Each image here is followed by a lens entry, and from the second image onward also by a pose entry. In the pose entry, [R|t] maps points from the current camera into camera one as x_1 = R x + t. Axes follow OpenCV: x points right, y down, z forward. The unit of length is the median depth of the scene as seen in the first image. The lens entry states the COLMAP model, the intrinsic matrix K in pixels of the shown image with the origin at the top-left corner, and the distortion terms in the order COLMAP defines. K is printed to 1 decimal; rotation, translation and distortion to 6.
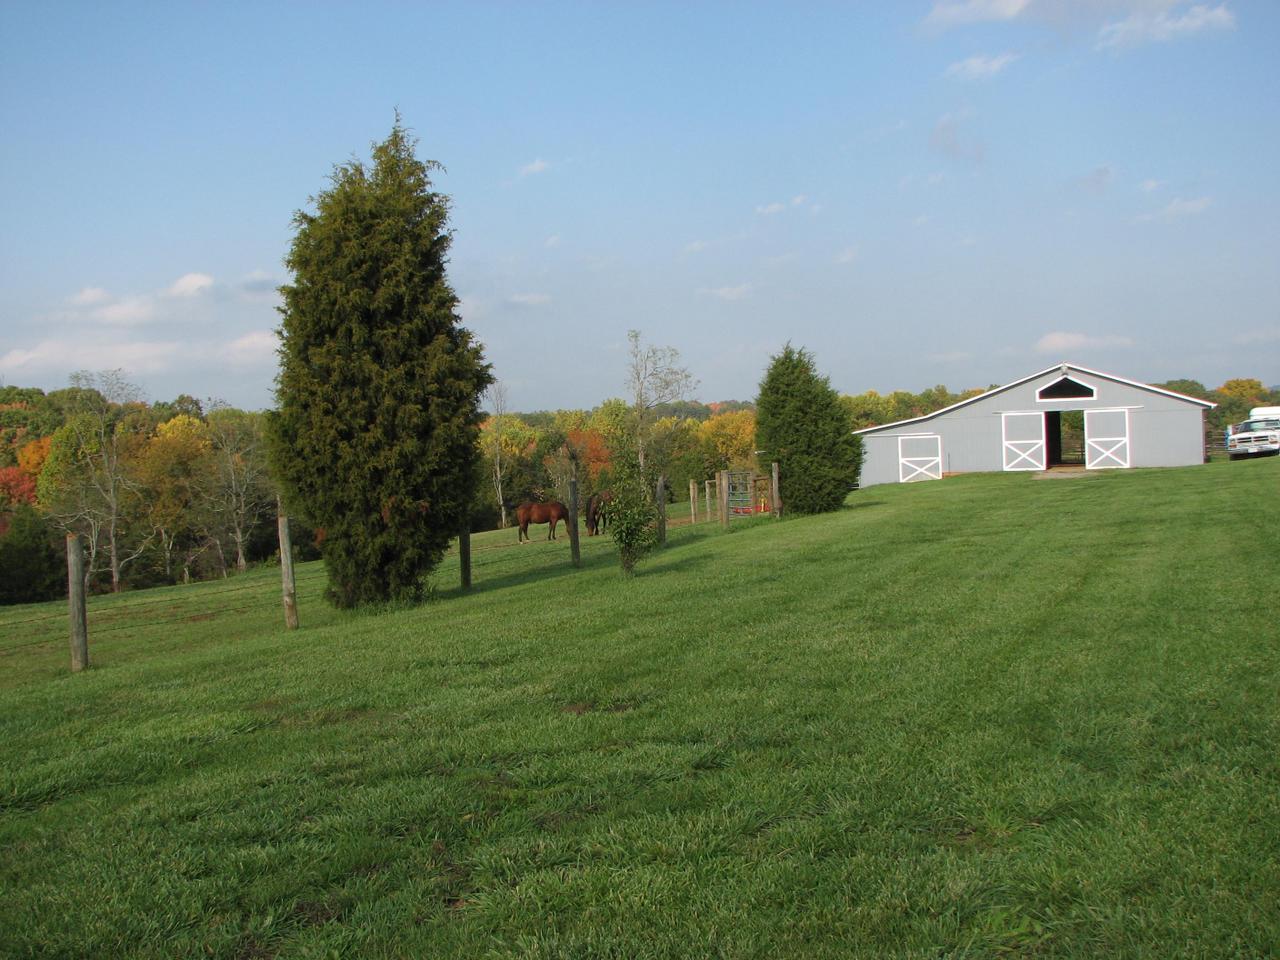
lens RADIAL K [[1384.7, 0, 616.9], [0, 1384.7, 490.4], [0, 0, 1]] dist [-0.195336, 0.270123]
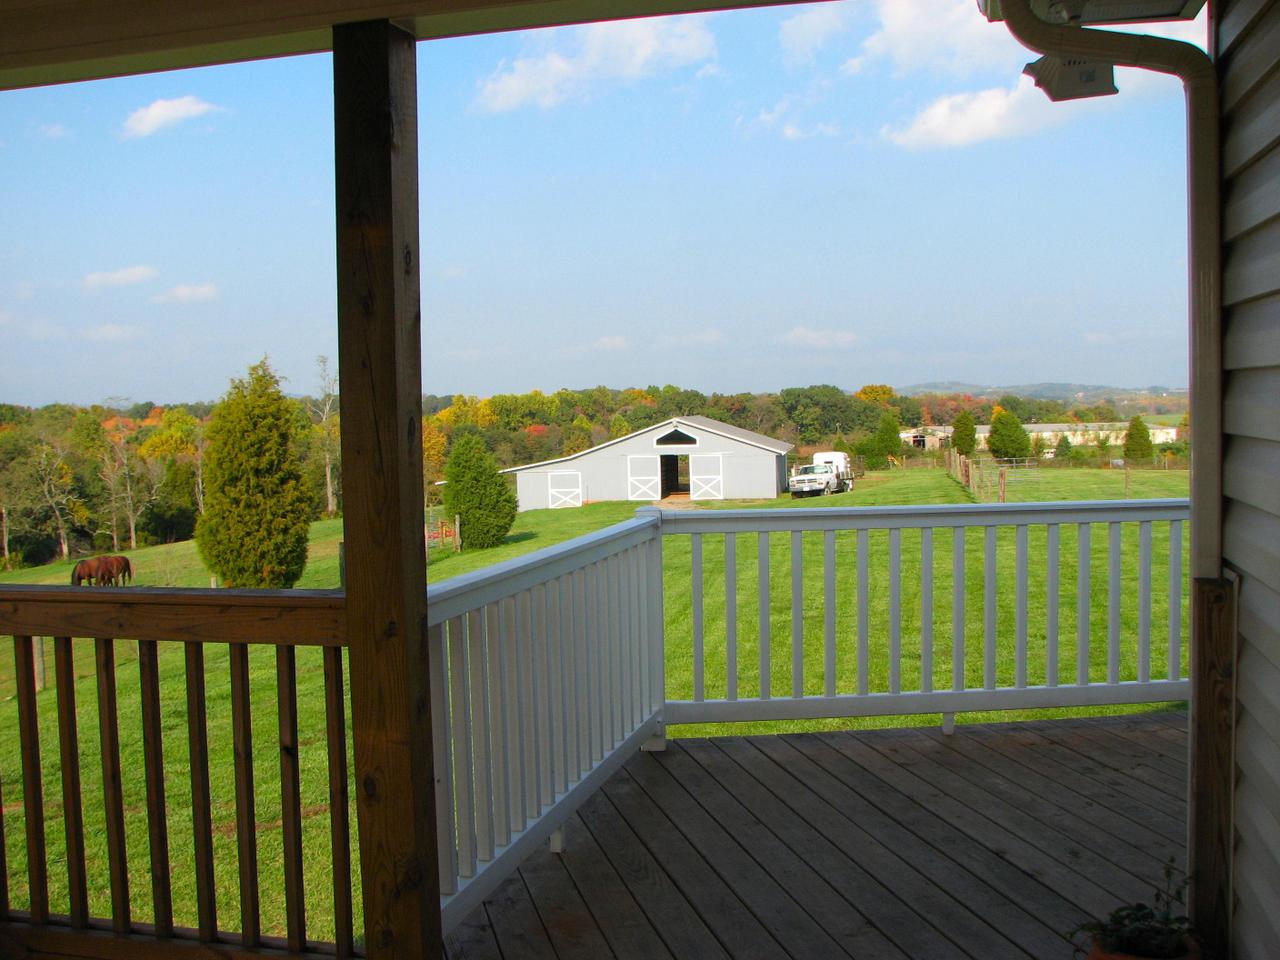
lens RADIAL K [[1384.7, 0, 616.9], [0, 1384.7, 490.4], [0, 0, 1]] dist [-0.195336, 0.270123]
pose [[0.971128, 0.002754, 0.238542, -0.041496], [-0.004549, 0.999965, 0.006976, -0.032387], [-0.238514, -0.007860, 0.971107, -0.273332]]
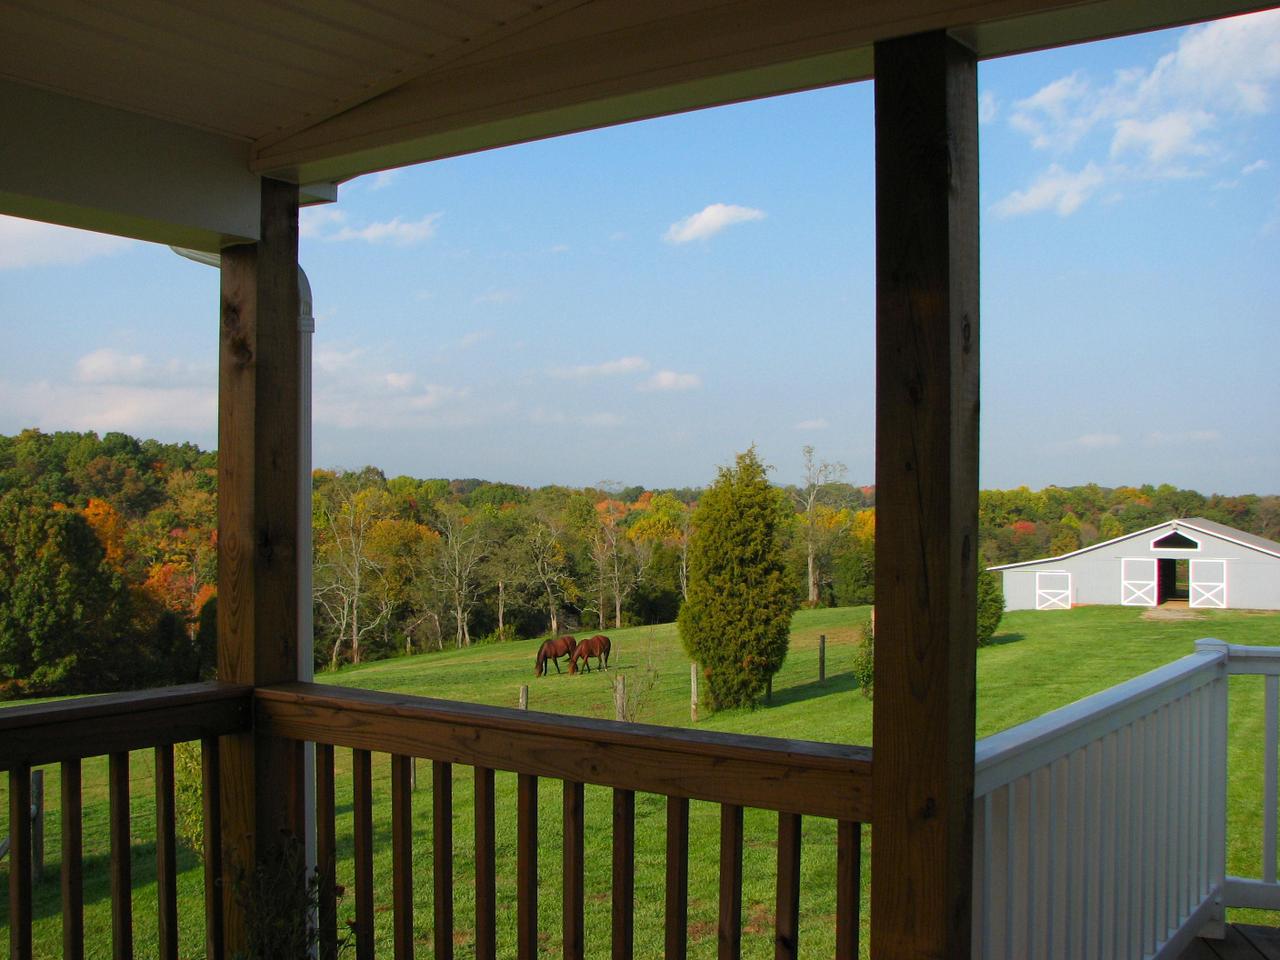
lens RADIAL K [[1384.7, 0, 616.9], [0, 1384.7, 490.4], [0, 0, 1]] dist [-0.195336, 0.270123]
pose [[0.993282, 0.044563, -0.106790, -0.042604], [-0.050086, 0.997512, -0.049606, -0.033559], [0.104313, 0.054621, 0.993043, -0.261983]]
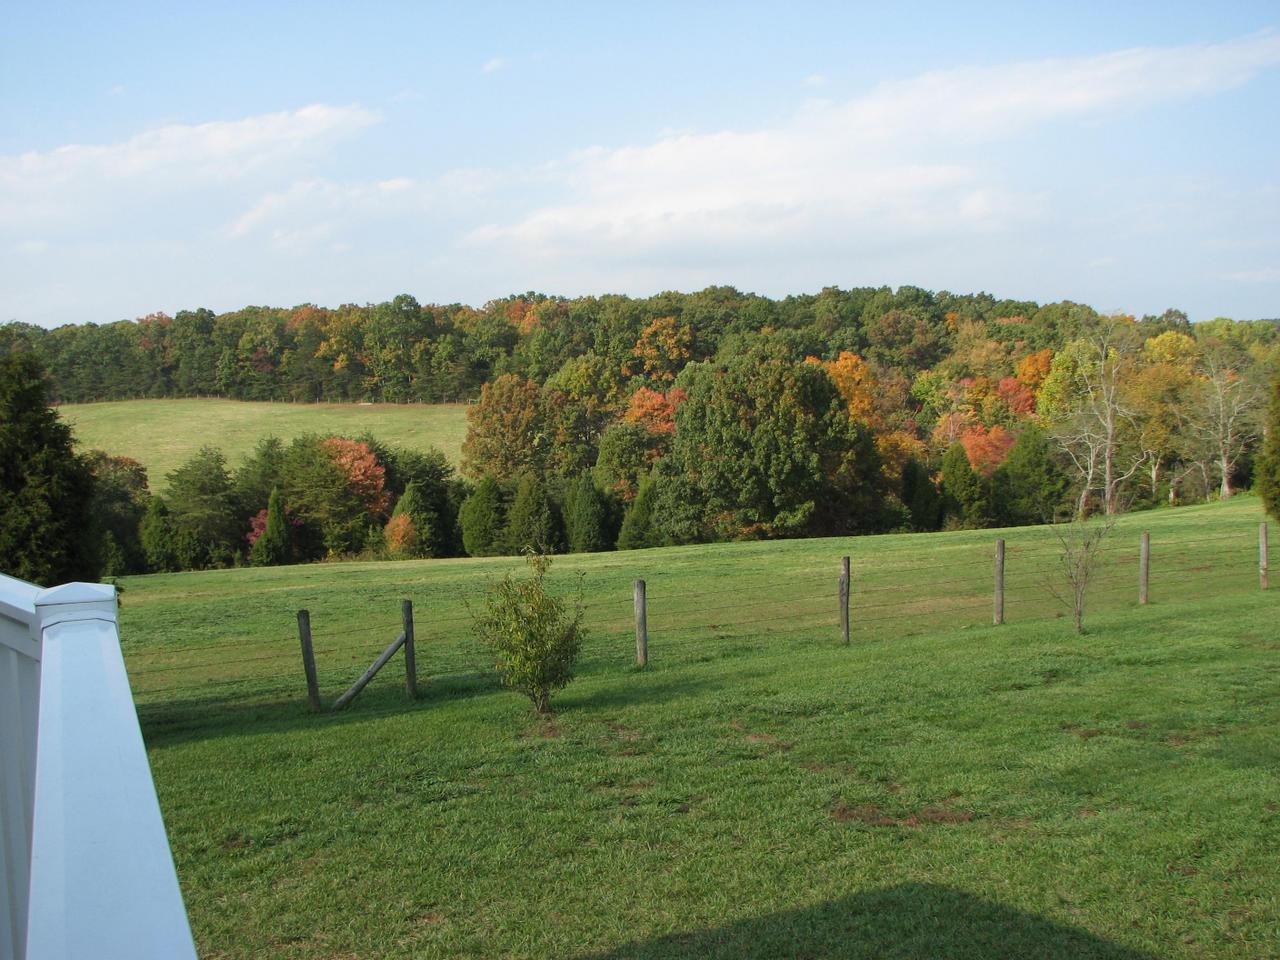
lens RADIAL K [[1384.7, 0, 616.9], [0, 1384.7, 490.4], [0, 0, 1]] dist [-0.195336, 0.270123]
pose [[0.769286, 0.075370, -0.634444, 0.051050], [-0.028141, 0.996051, 0.084206, -0.037166], [0.638285, -0.046925, 0.768369, -0.208695]]
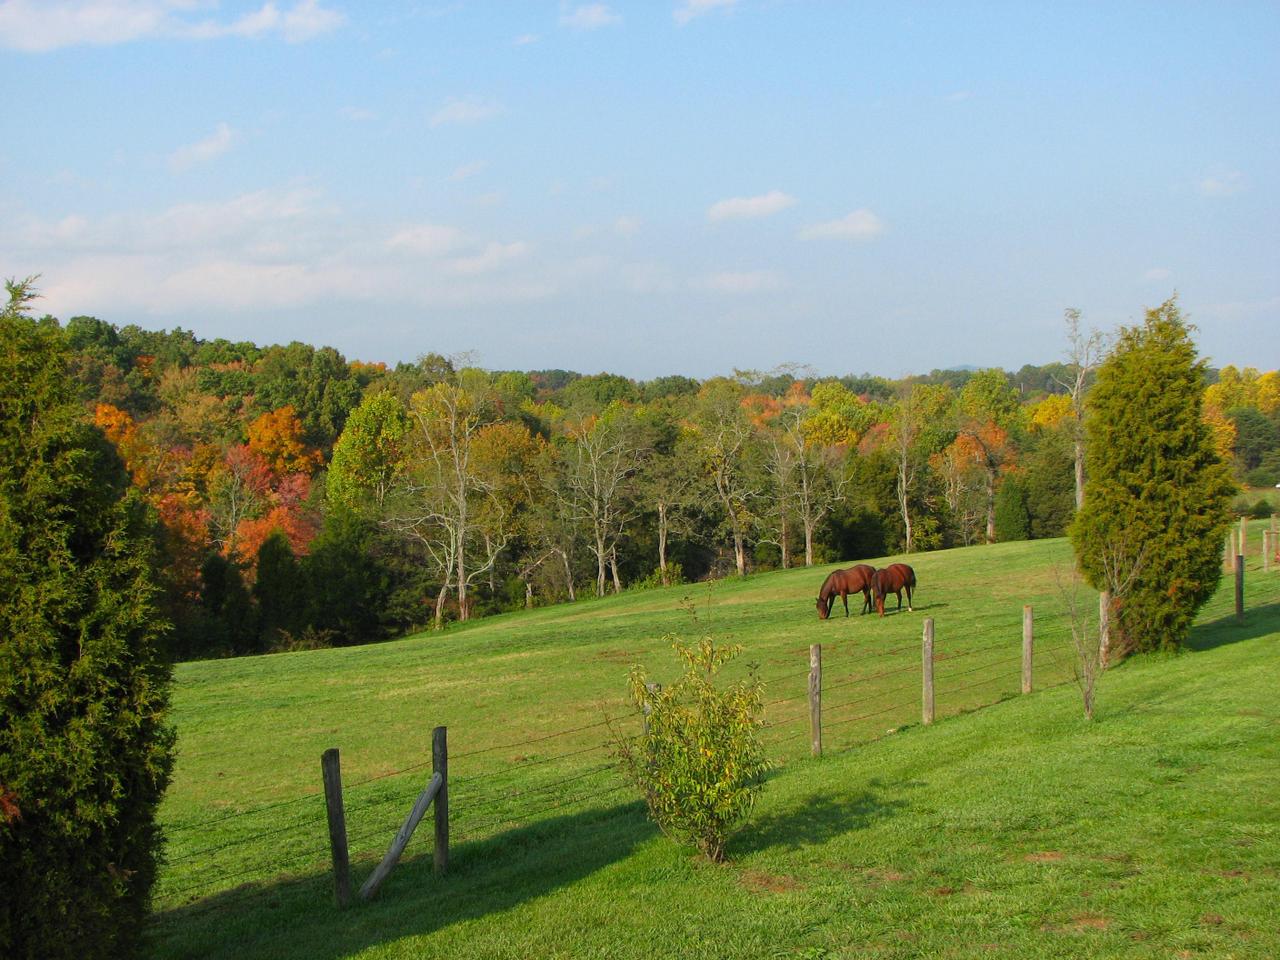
lens RADIAL K [[1907.5, 0, 606.6], [0, 1907.5, 479.9], [0, 0, 1]] dist [-0.022462, 0.037608]
pose [[0.983649, 0.029350, -0.177690, -0.110903], [-0.029182, 0.999568, 0.003564, -0.024348], [0.177718, 0.001680, 0.984080, -0.286187]]
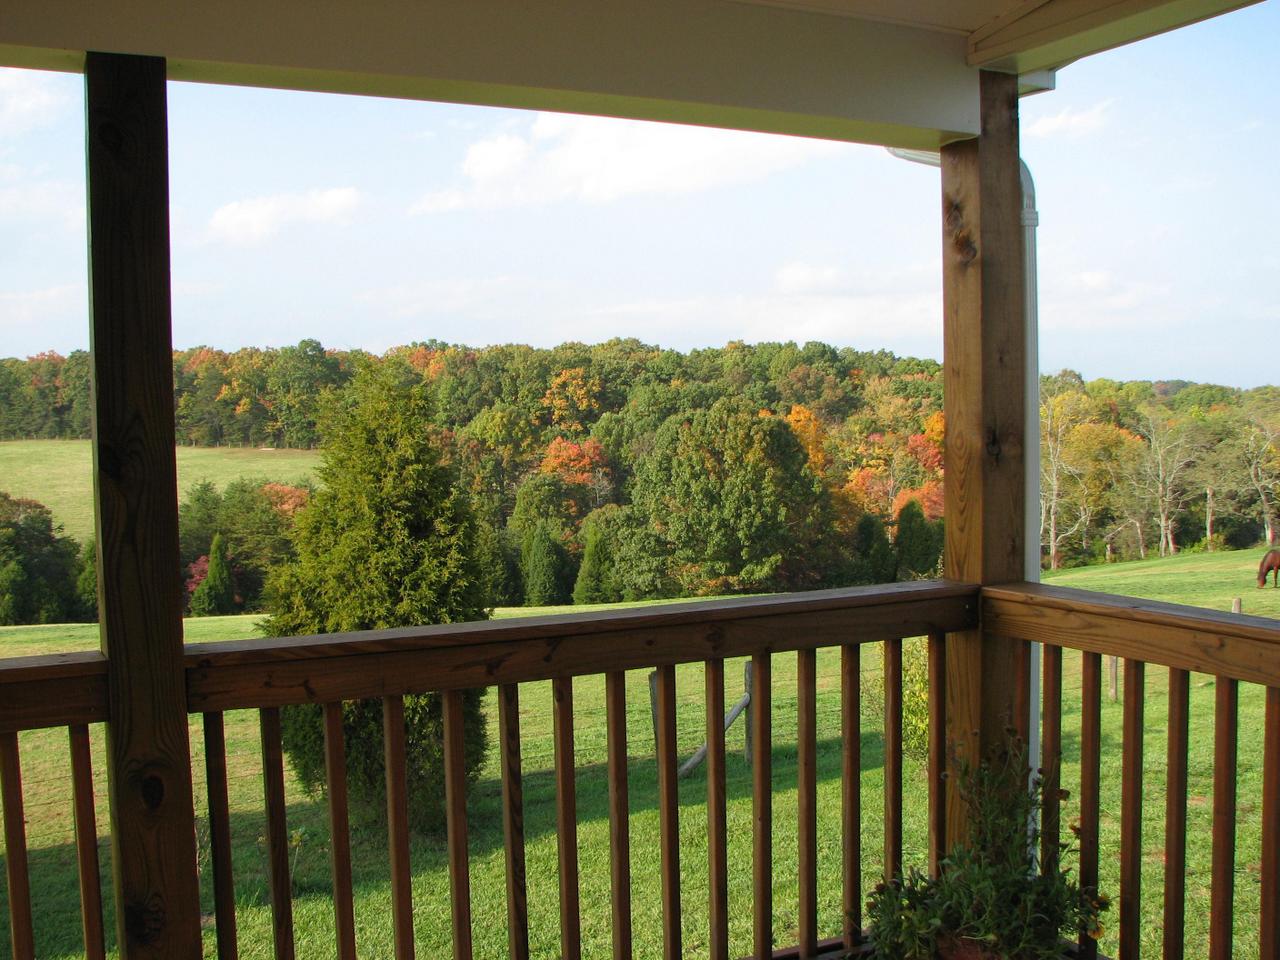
lens RADIAL K [[1384.7, 0, 616.9], [0, 1384.7, 490.4], [0, 0, 1]] dist [-0.195336, 0.270123]
pose [[0.823139, 0.064169, -0.564202, -0.044560], [-0.047322, 0.997890, 0.044455, -0.033064], [0.565864, -0.009893, 0.824439, -0.262300]]
